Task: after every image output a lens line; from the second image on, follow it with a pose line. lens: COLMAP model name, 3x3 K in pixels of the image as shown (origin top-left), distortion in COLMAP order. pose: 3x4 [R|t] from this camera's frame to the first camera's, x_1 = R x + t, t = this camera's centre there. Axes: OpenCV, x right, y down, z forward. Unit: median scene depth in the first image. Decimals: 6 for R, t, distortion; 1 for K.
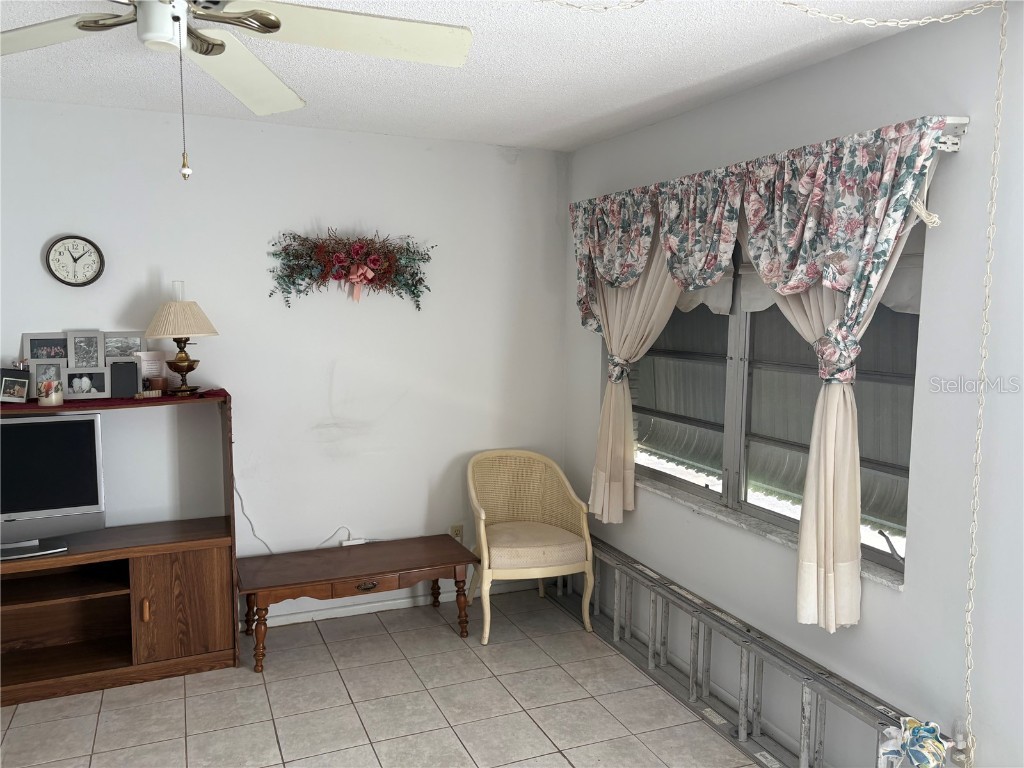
lens RADIAL K [[772.9, 0, 510.7], [0, 772.9, 384.8], [0, 0, 1]] dist [0.021132, -0.024743]
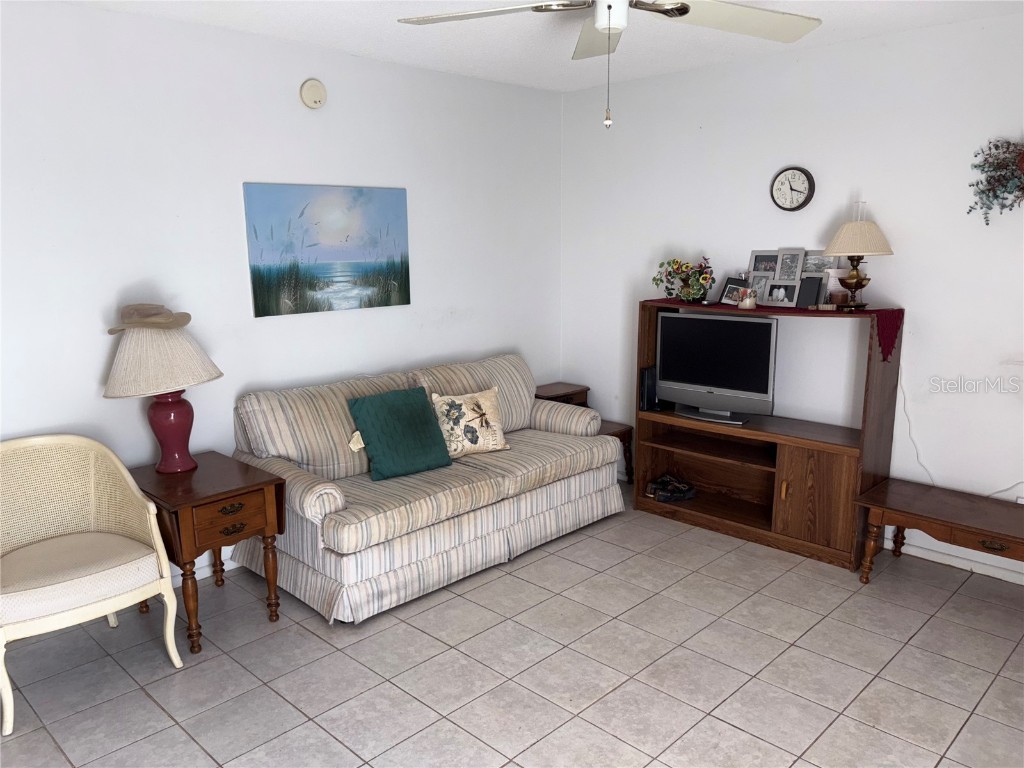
lens RADIAL K [[772.9, 0, 509.6], [0, 772.9, 384.7], [0, 0, 1]] dist [0.021132, -0.024743]
pose [[0.372130, 0.166996, -0.913034, 0.402164], [-0.082696, 0.985735, 0.146588, -0.003763], [0.924489, 0.020954, 0.380631, 0.162127]]
